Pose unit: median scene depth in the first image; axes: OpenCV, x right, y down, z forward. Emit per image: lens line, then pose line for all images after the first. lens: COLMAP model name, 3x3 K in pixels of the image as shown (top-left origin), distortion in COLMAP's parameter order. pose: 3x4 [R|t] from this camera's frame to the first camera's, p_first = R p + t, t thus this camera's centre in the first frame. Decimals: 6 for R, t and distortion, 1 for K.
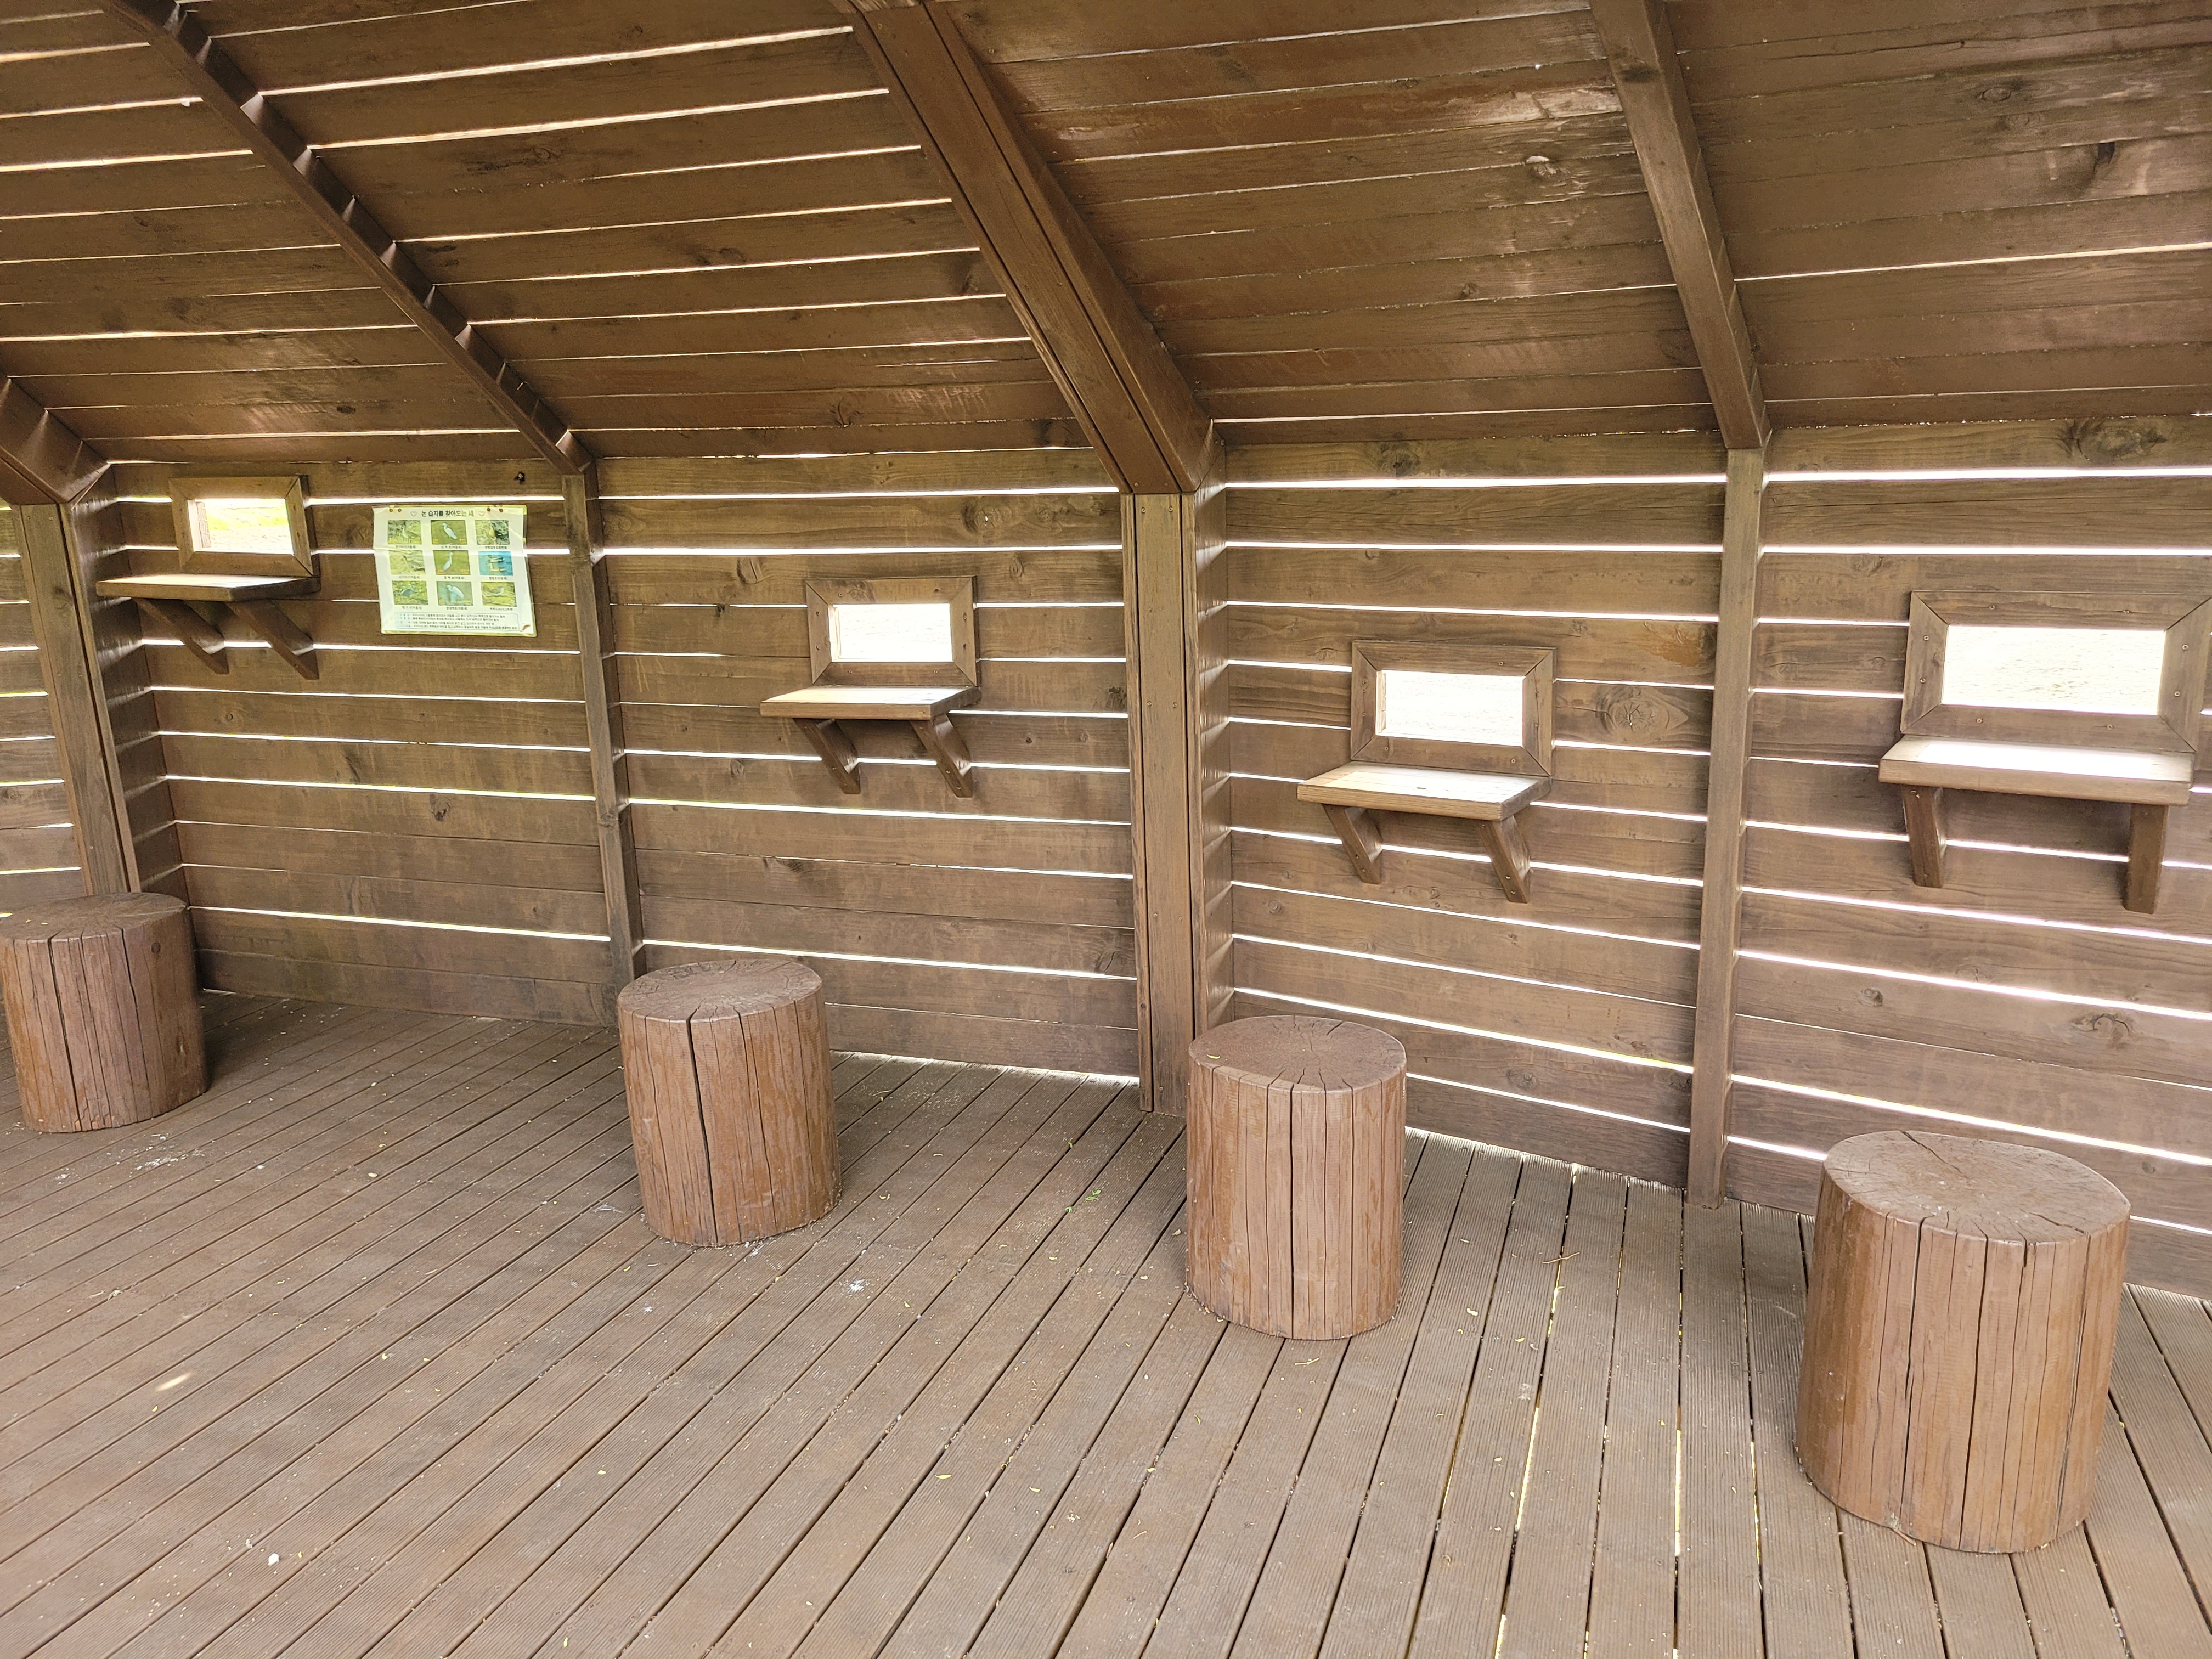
lens RADIAL K [[1654.1, 0, 1096.9], [0, 1654.1, 830.9], [0, 0, 1]] dist [0.050492, -0.040975]
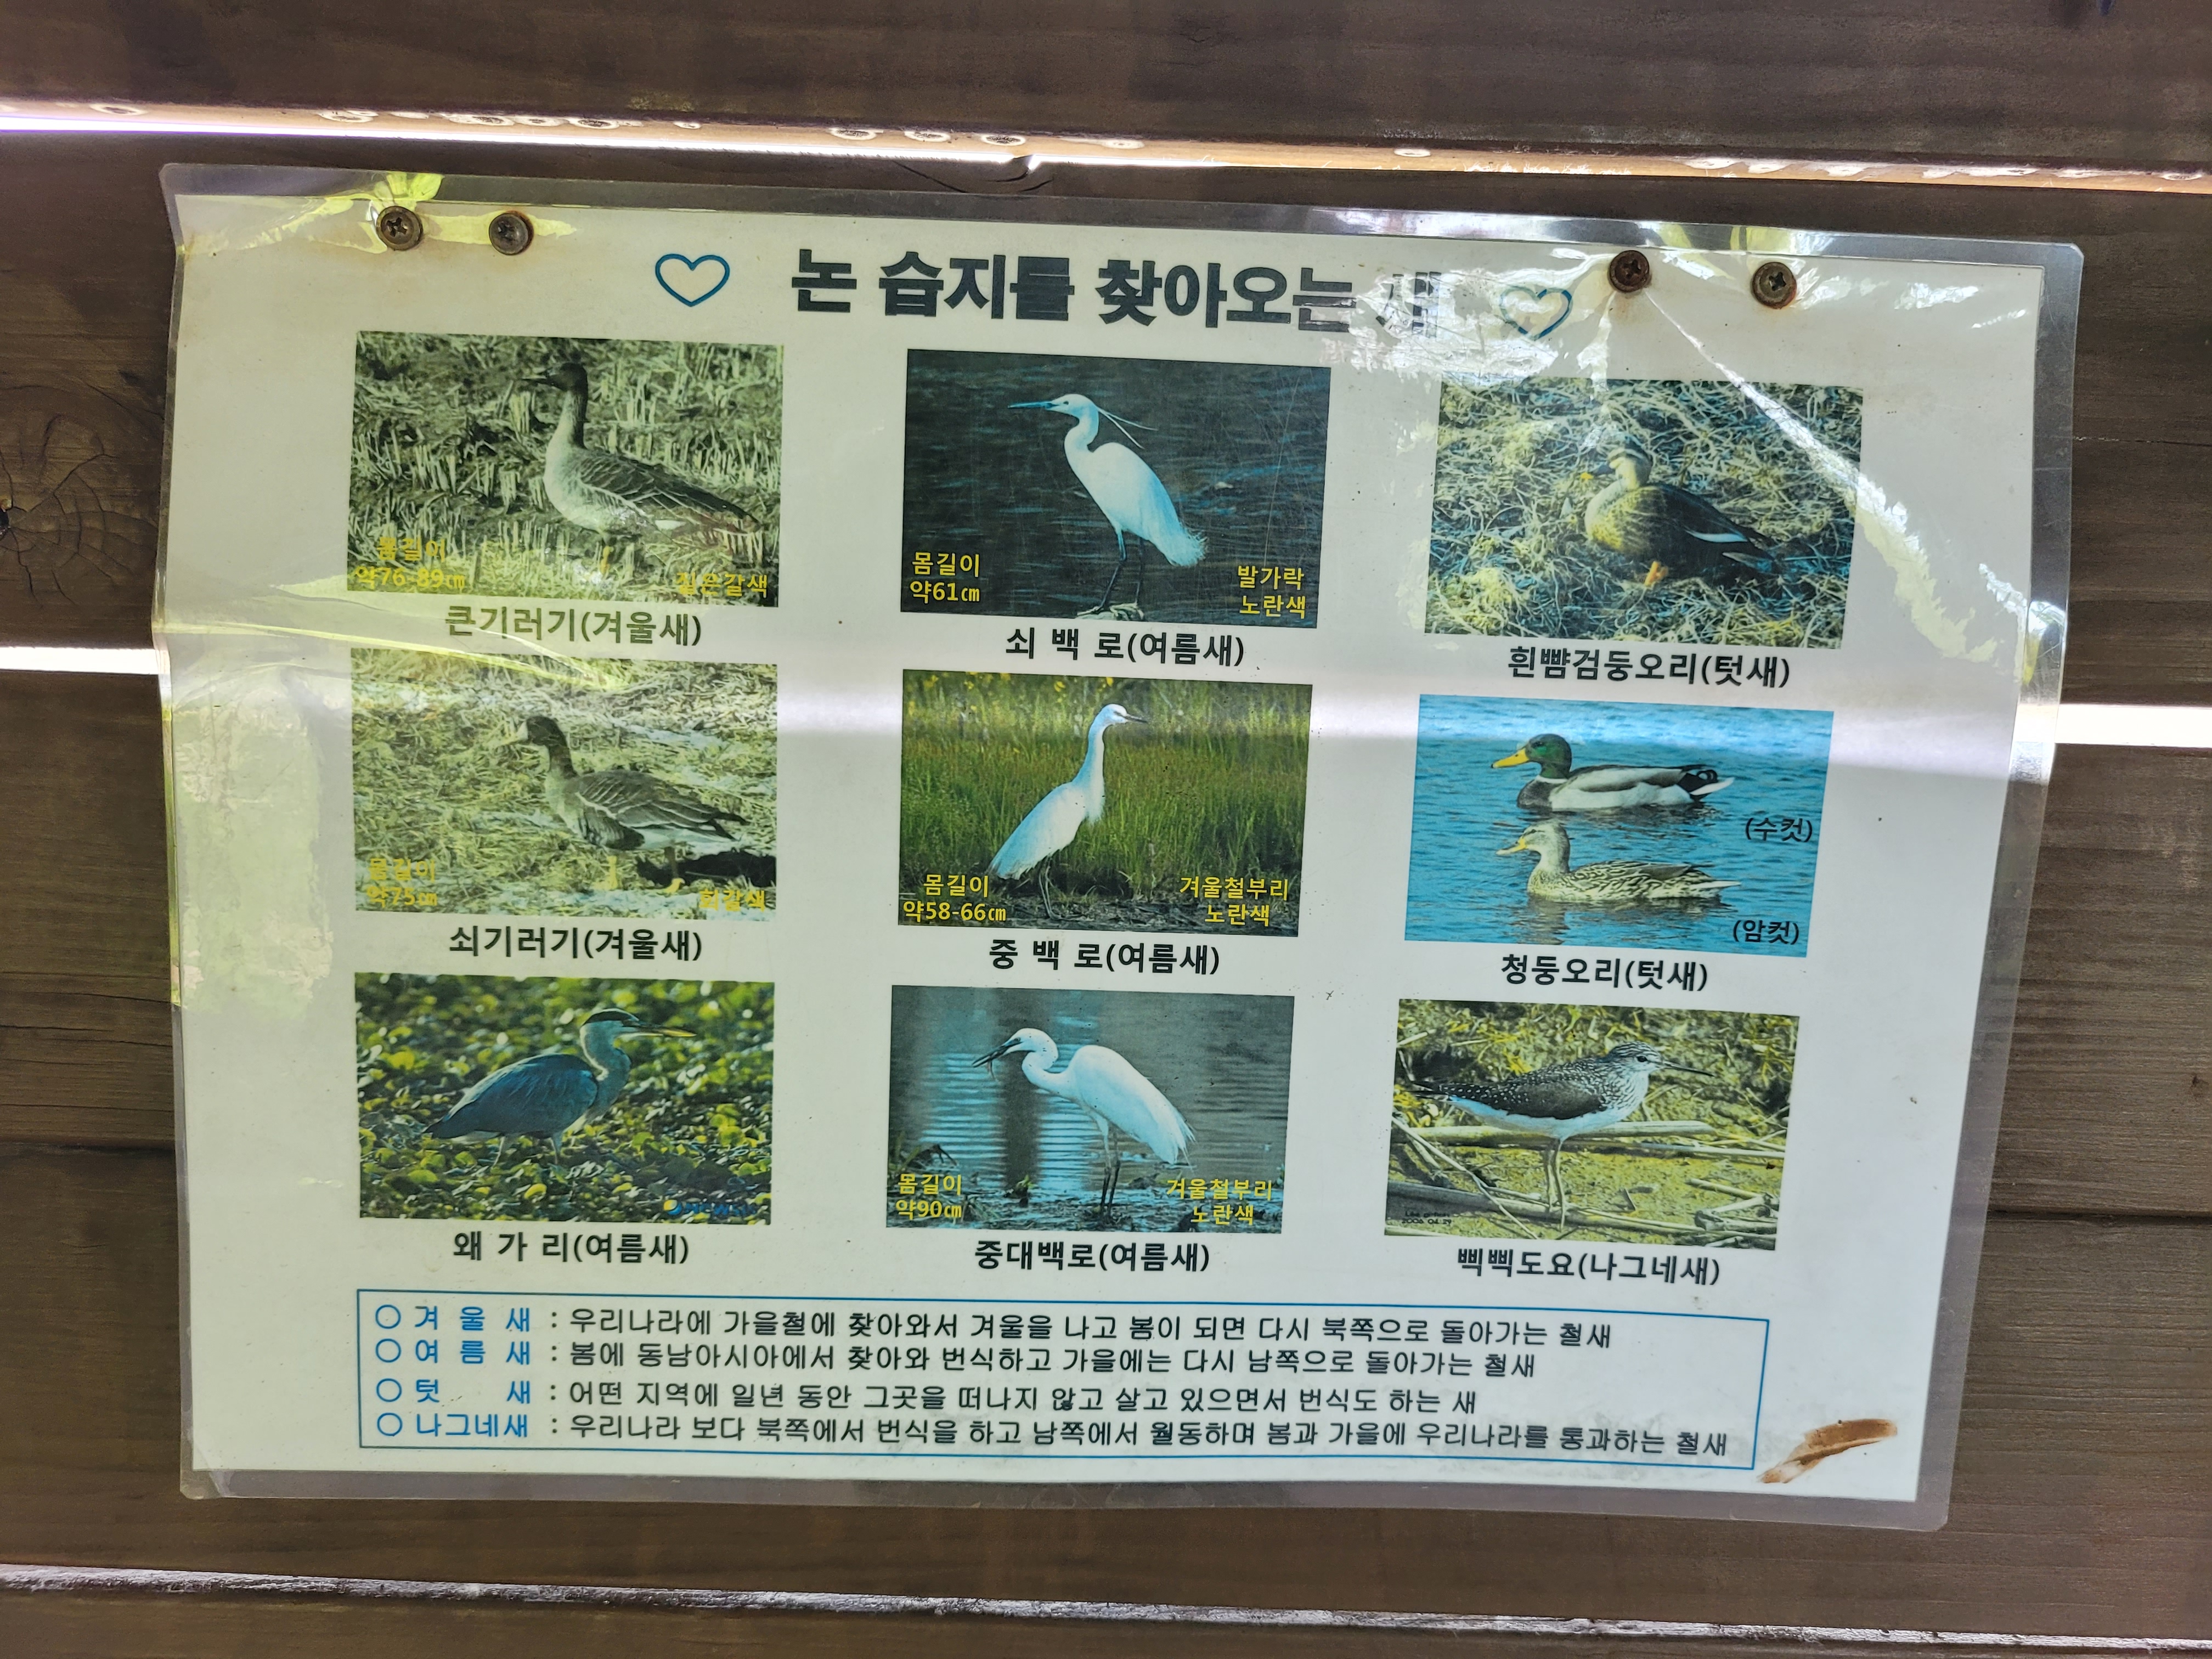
lens RADIAL K [[1654.1, 0, 1099.2], [0, 1654.1, 840.8], [0, 0, 1]] dist [0.050492, -0.040975]
pose [[0.947462, 0.007473, 0.319780, -0.424337], [0.018896, 0.996673, -0.079277, -0.153584], [-0.319309, 0.081155, 0.944169, 0.922047]]
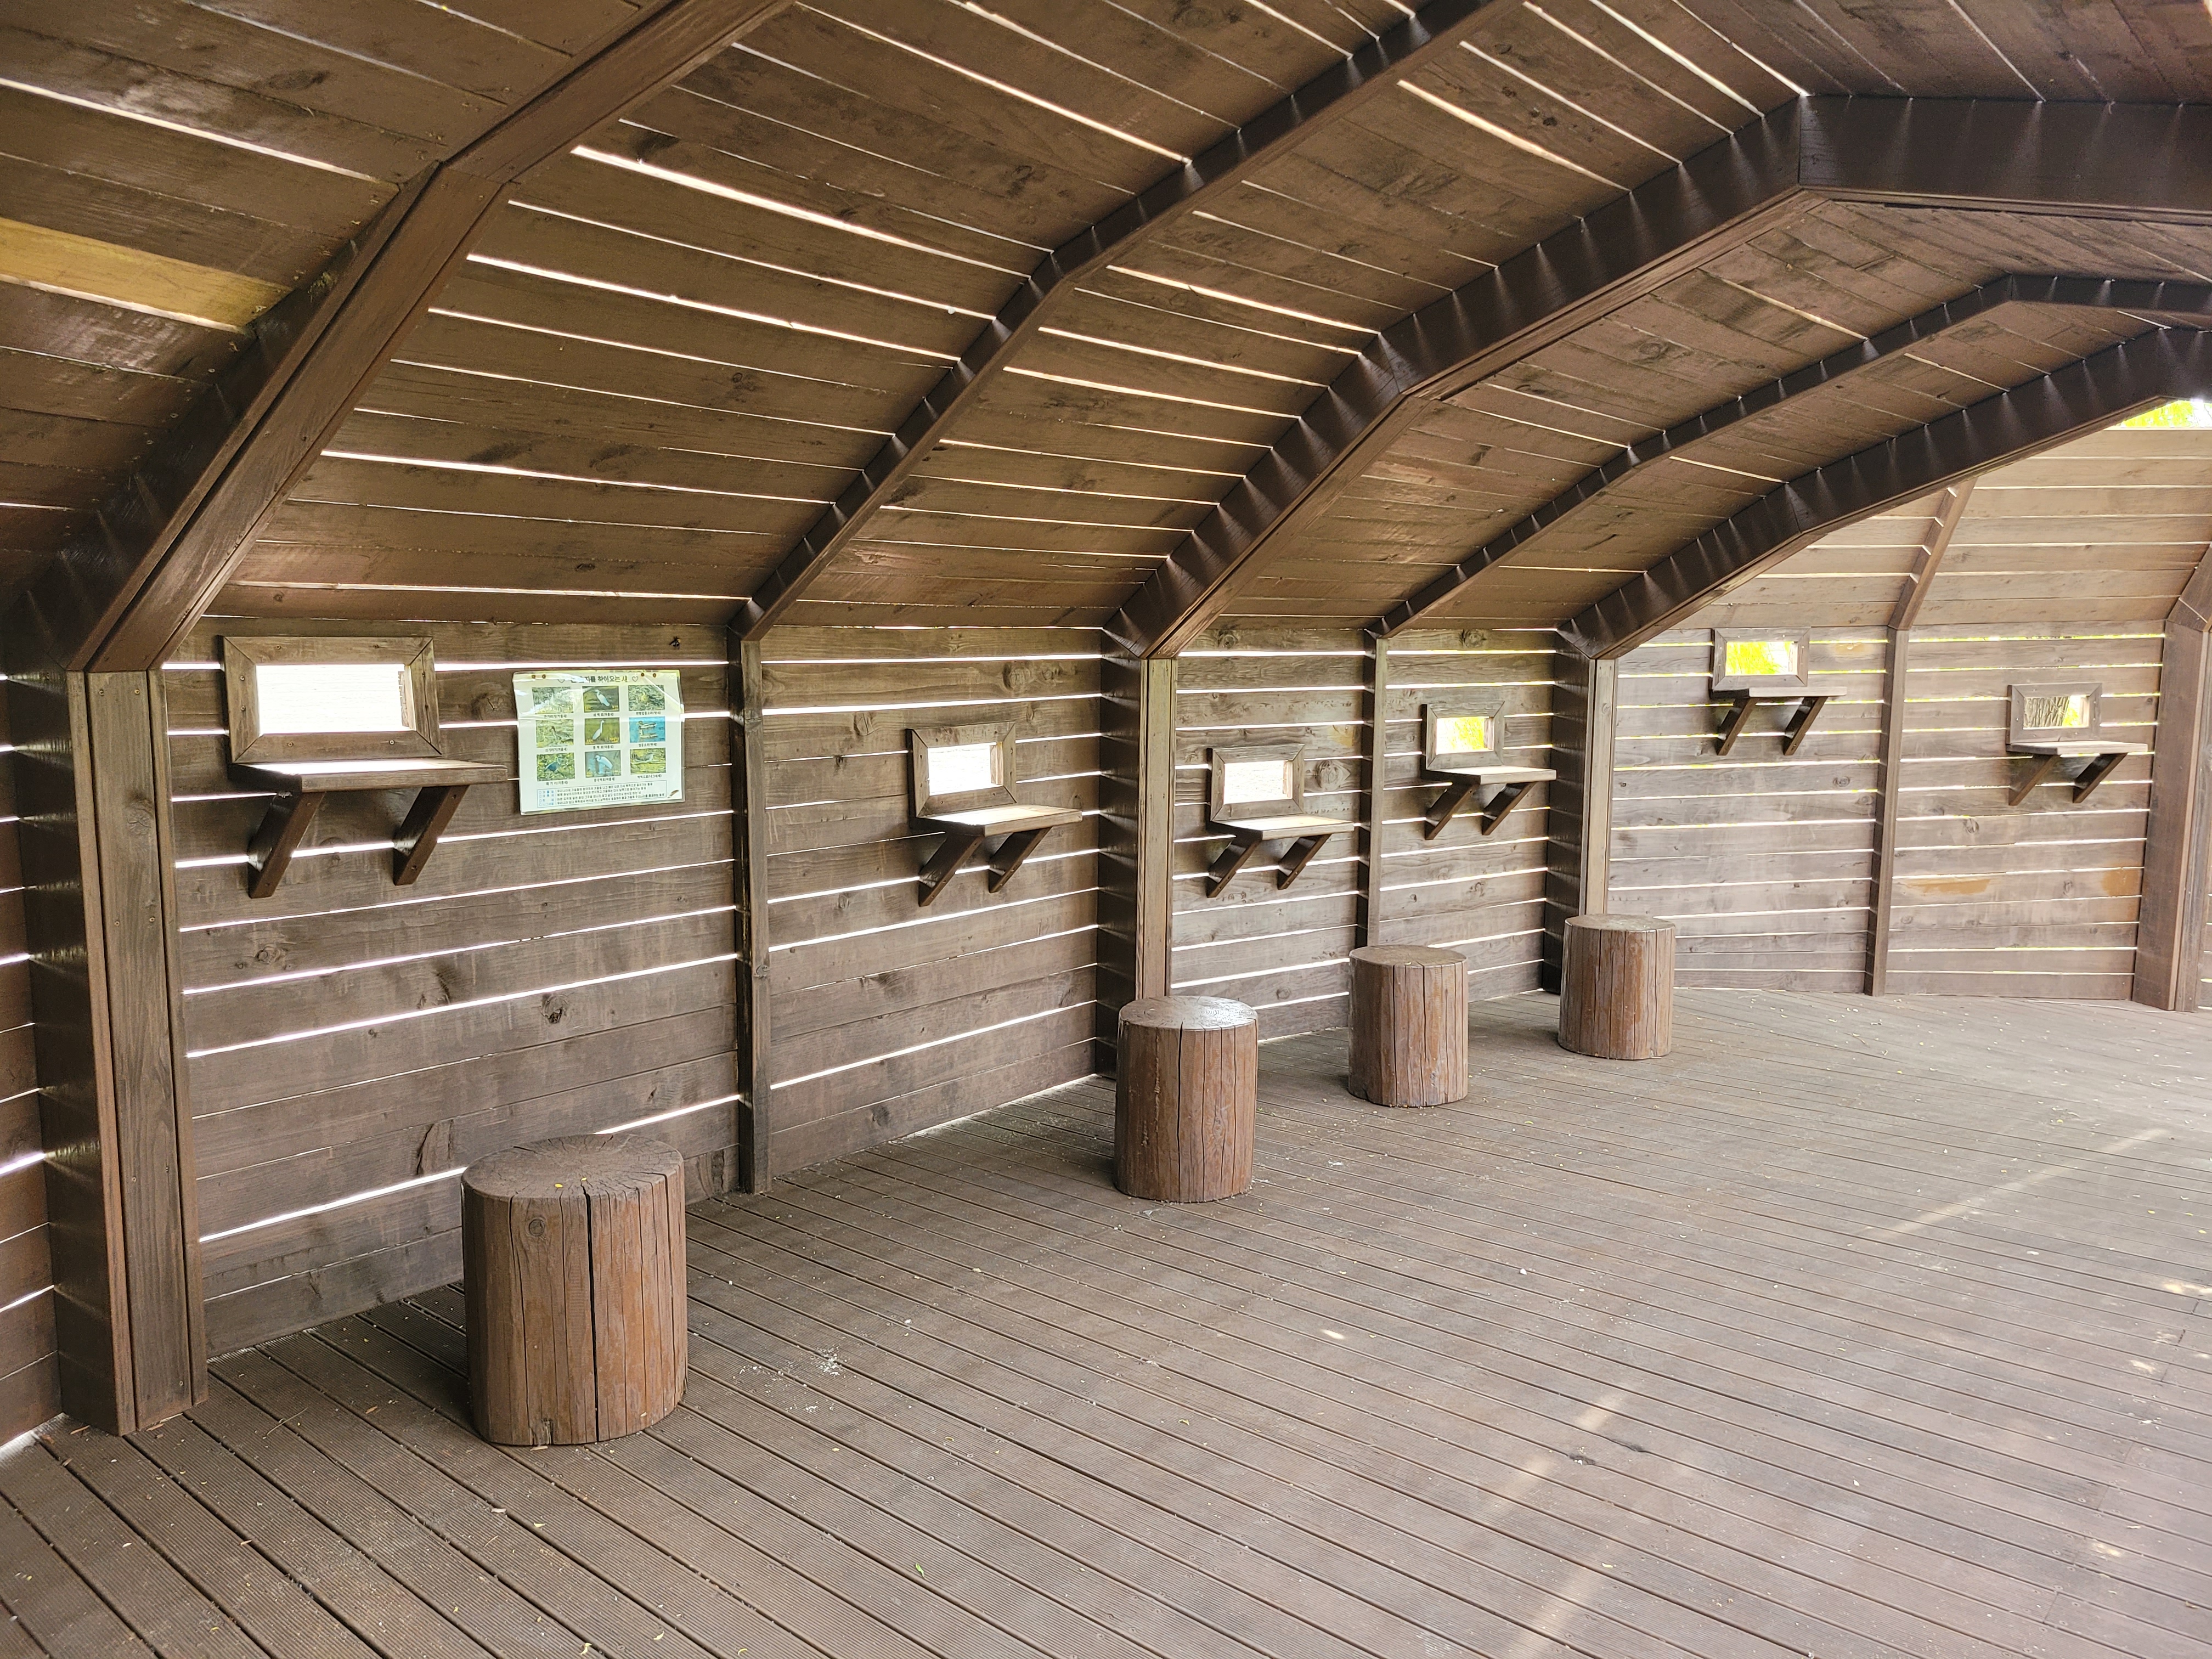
lens RADIAL K [[1654.1, 0, 1122.7], [0, 1654.1, 828.2], [0, 0, 1]] dist [0.050492, -0.040975]
pose [[0.358641, -0.087241, 0.929390, -1.167936], [0.194499, 0.980755, 0.017008, -0.067878], [-0.912988, 0.174666, 0.368707, 0.406976]]
